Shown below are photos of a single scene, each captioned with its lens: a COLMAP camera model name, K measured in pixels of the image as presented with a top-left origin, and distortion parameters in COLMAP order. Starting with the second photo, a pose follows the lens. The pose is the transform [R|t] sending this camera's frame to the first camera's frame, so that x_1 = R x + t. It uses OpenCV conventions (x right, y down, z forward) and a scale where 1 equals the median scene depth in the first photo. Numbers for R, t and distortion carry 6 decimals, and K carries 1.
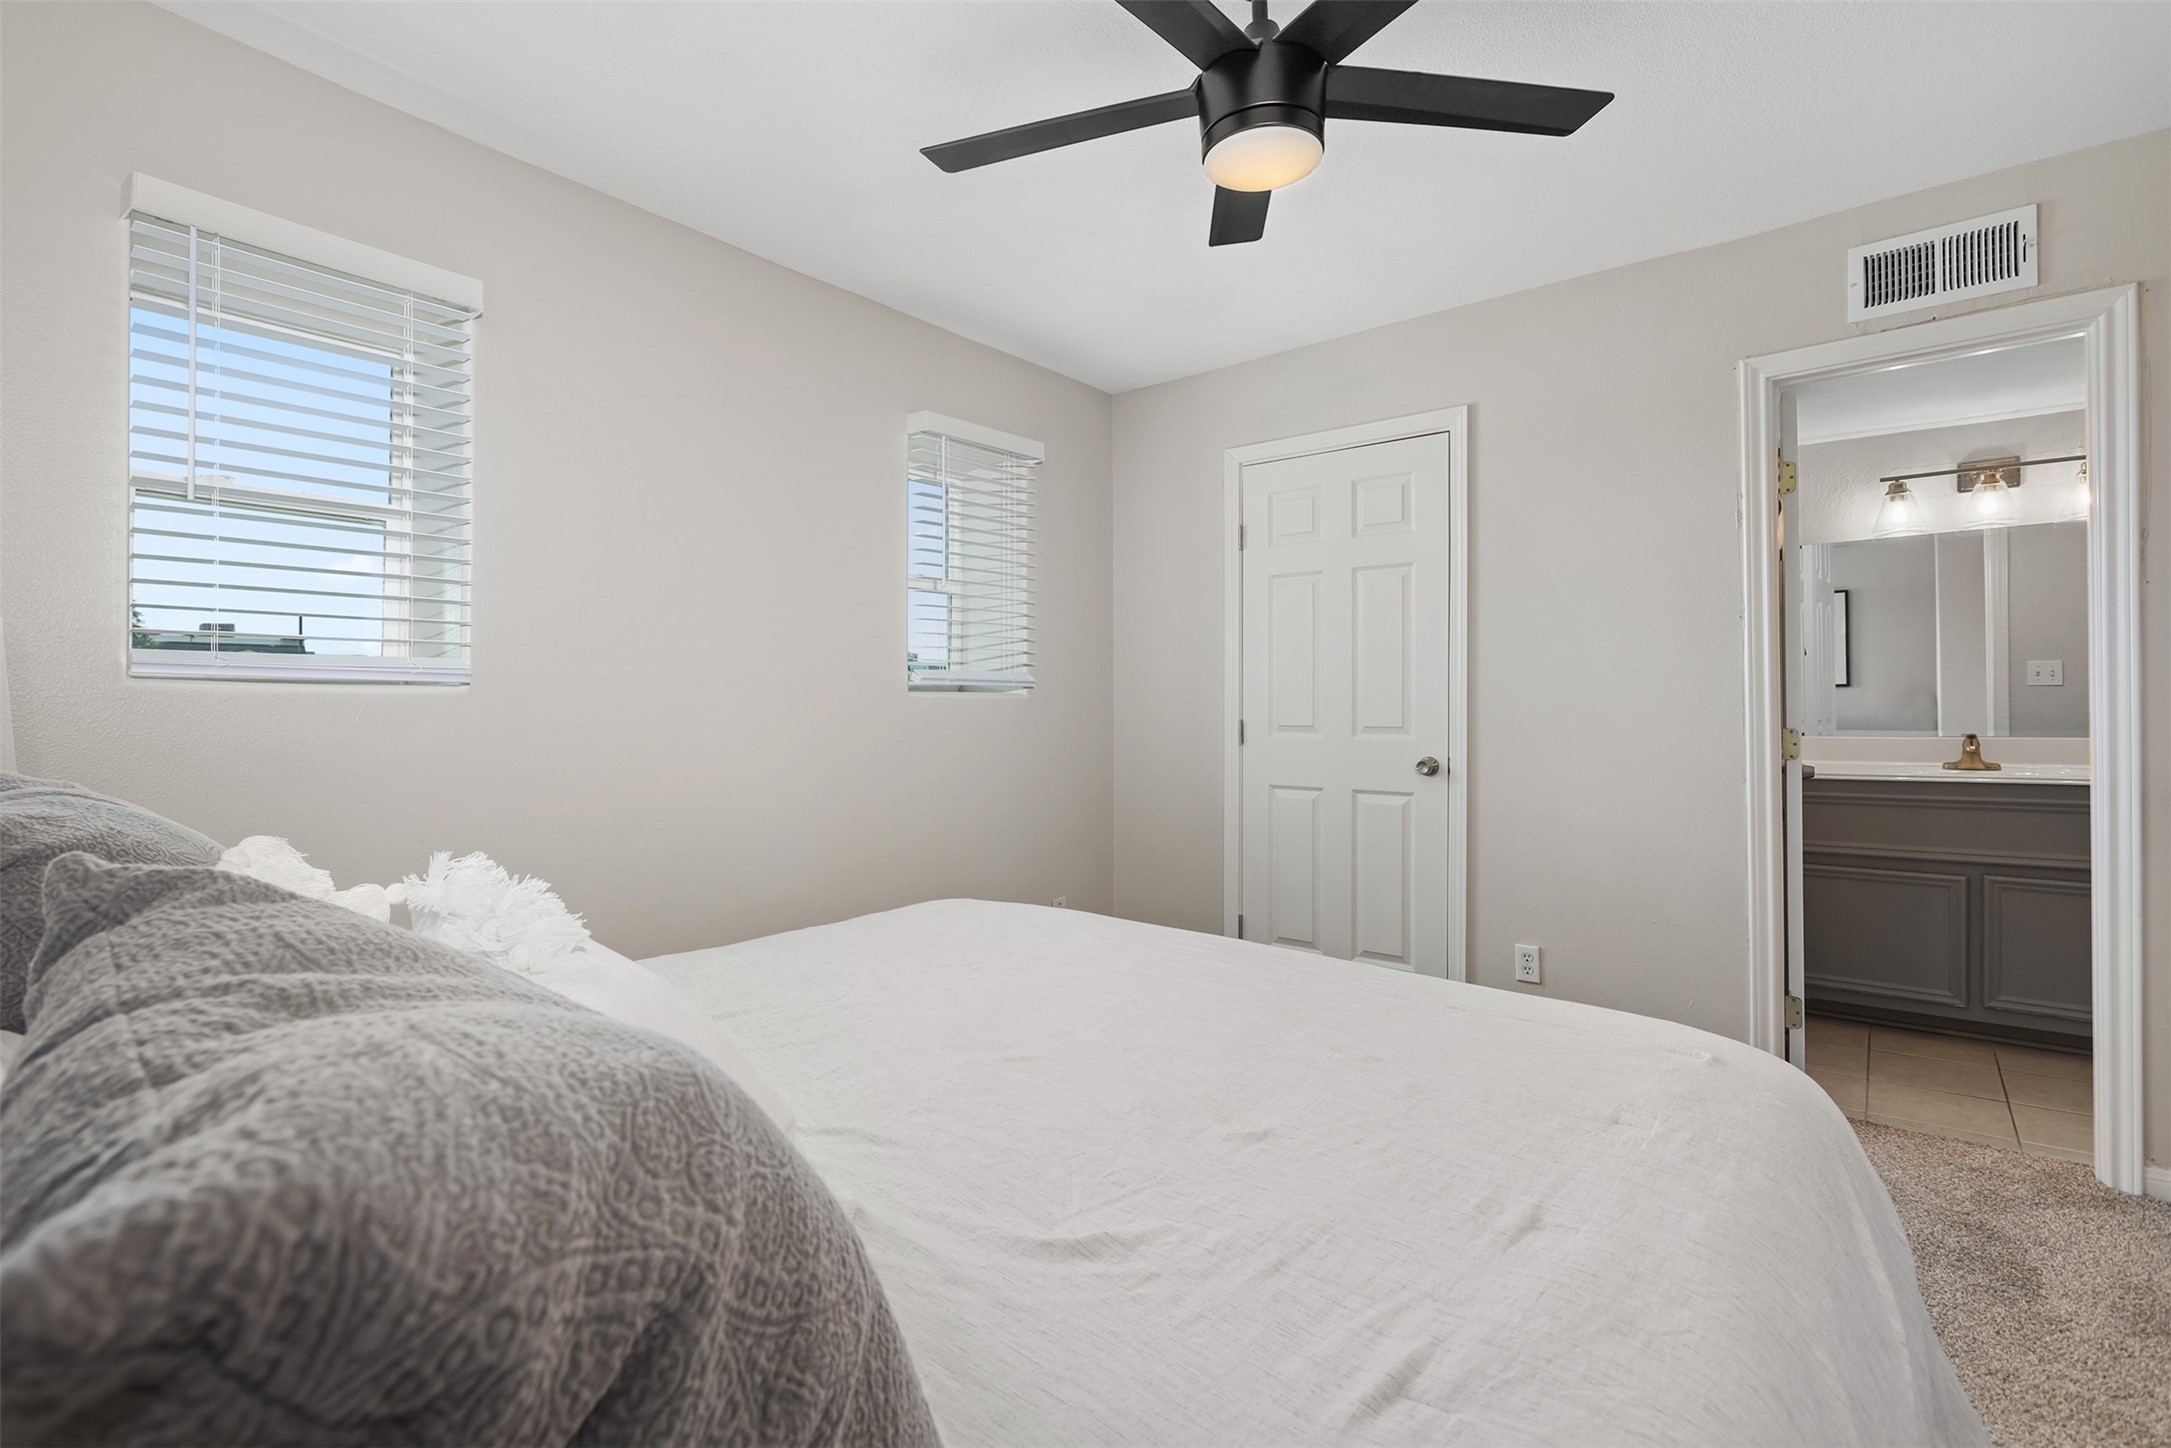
lens RADIAL K [[912.0, 0, 1099.4], [0, 912.0, 694.9], [0, 0, 1]] dist [-0.000500, 0.000082]
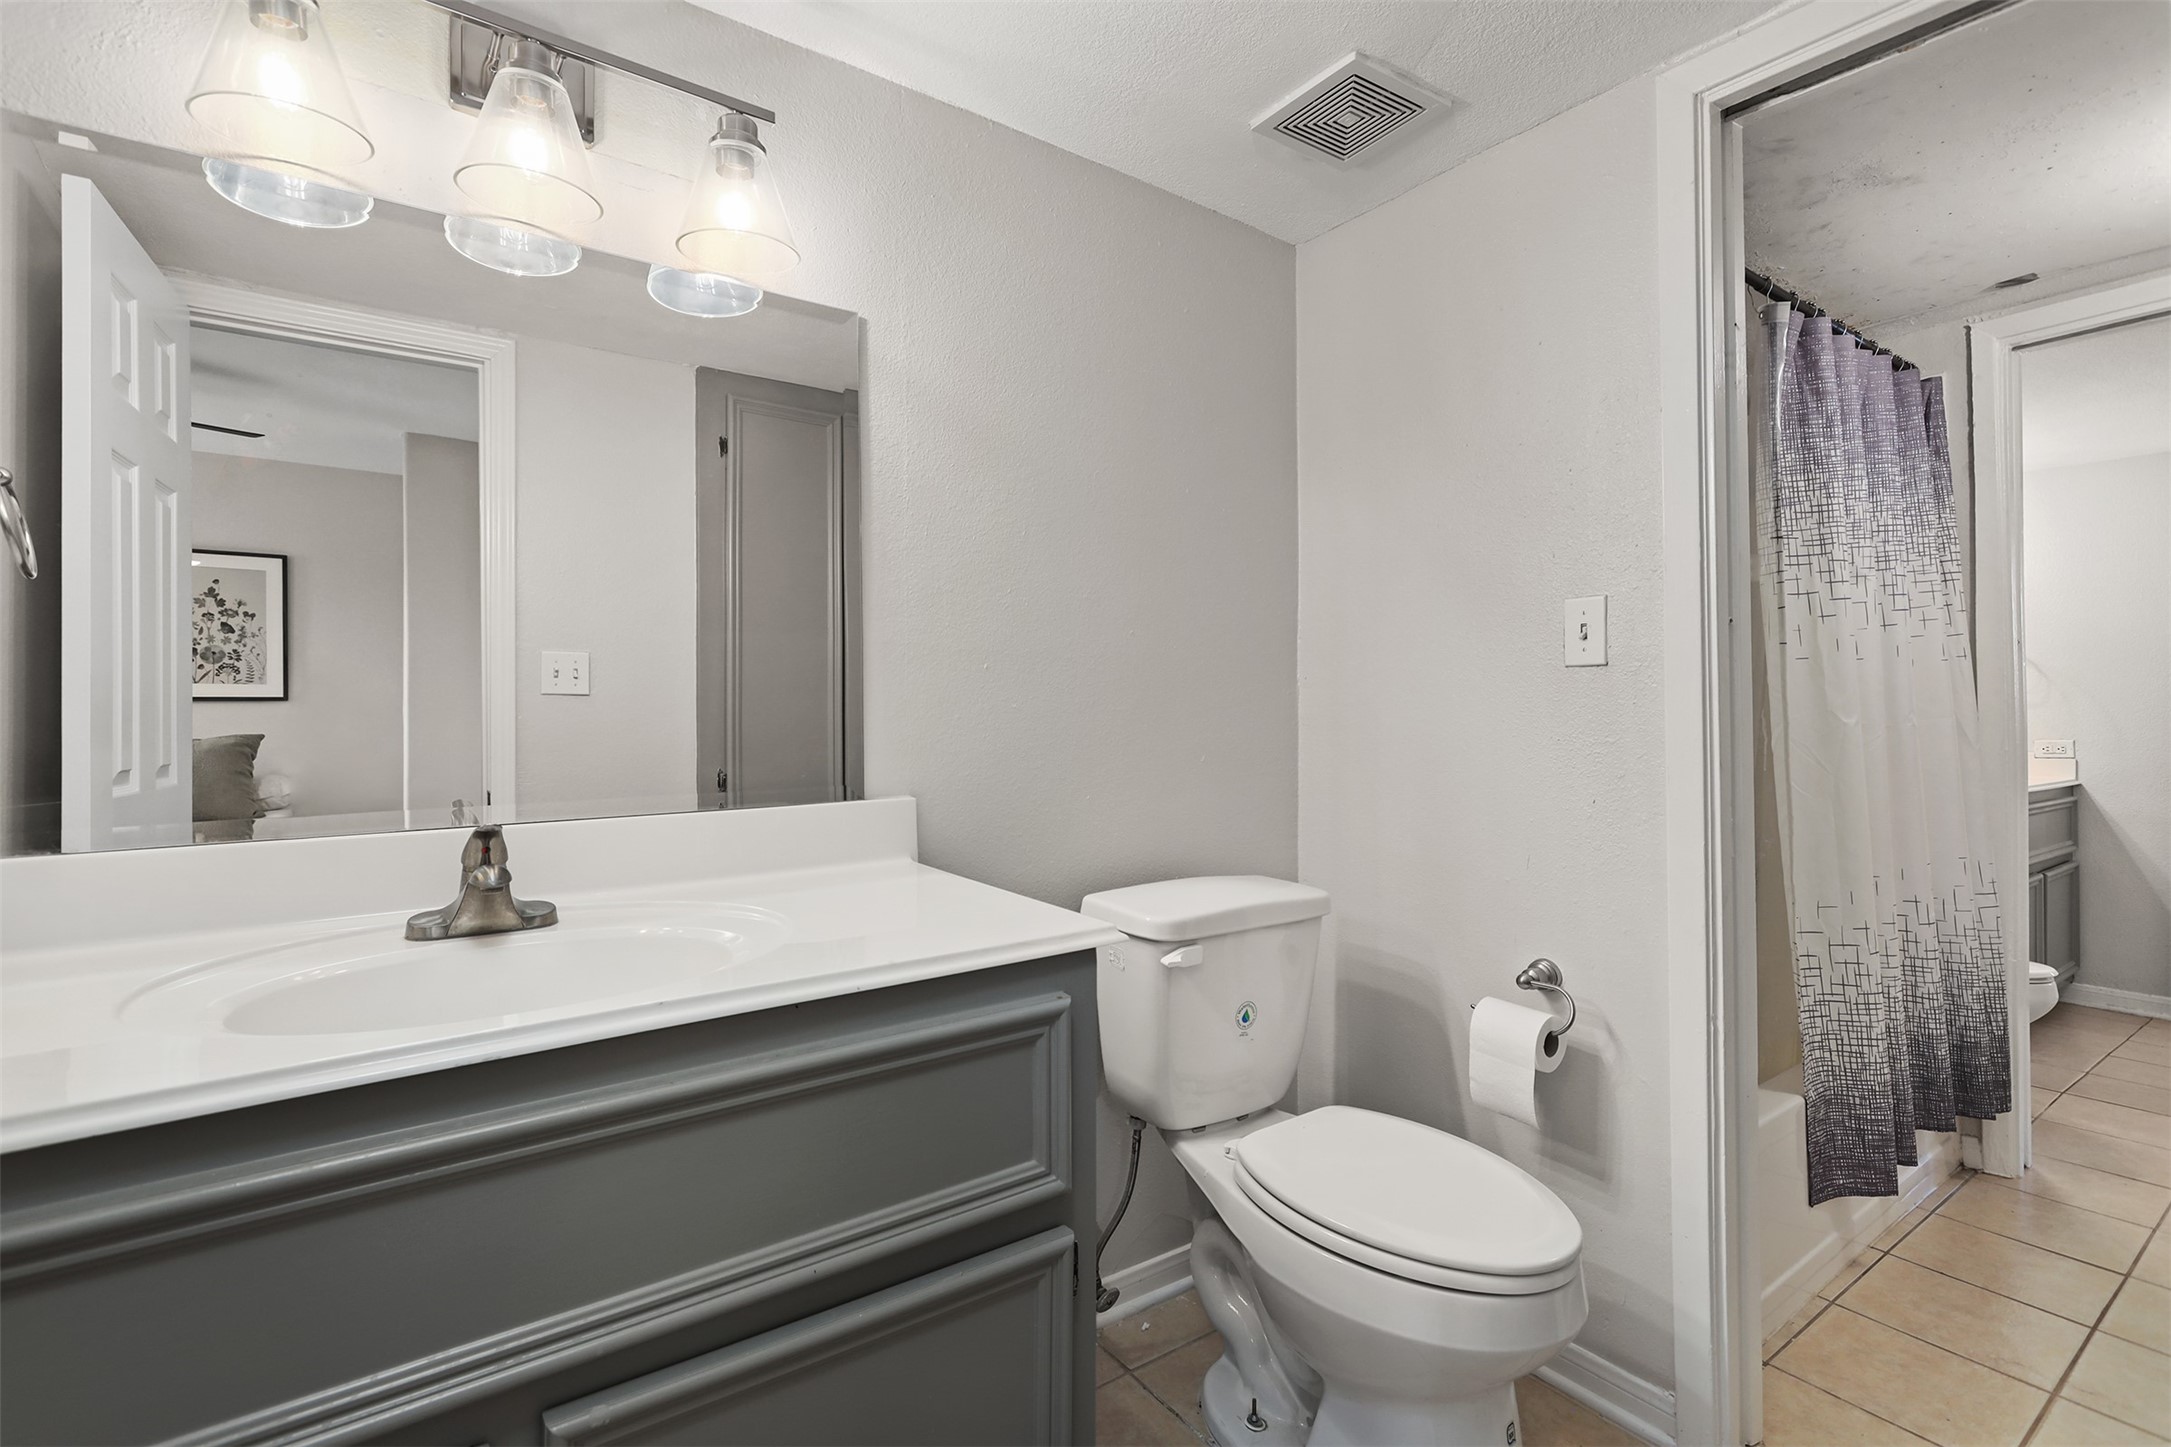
lens RADIAL K [[995.4, 0, 1079.5], [0, 995.4, 712.0], [0, 0, 1]] dist [-0.003292, -0.000630]
pose [[0.231711, 0.004513, 0.972774, 0.656471], [-0.000009, 0.999989, -0.004637, 0.005498], [-0.972785, 0.001065, 0.231708, 0.706983]]
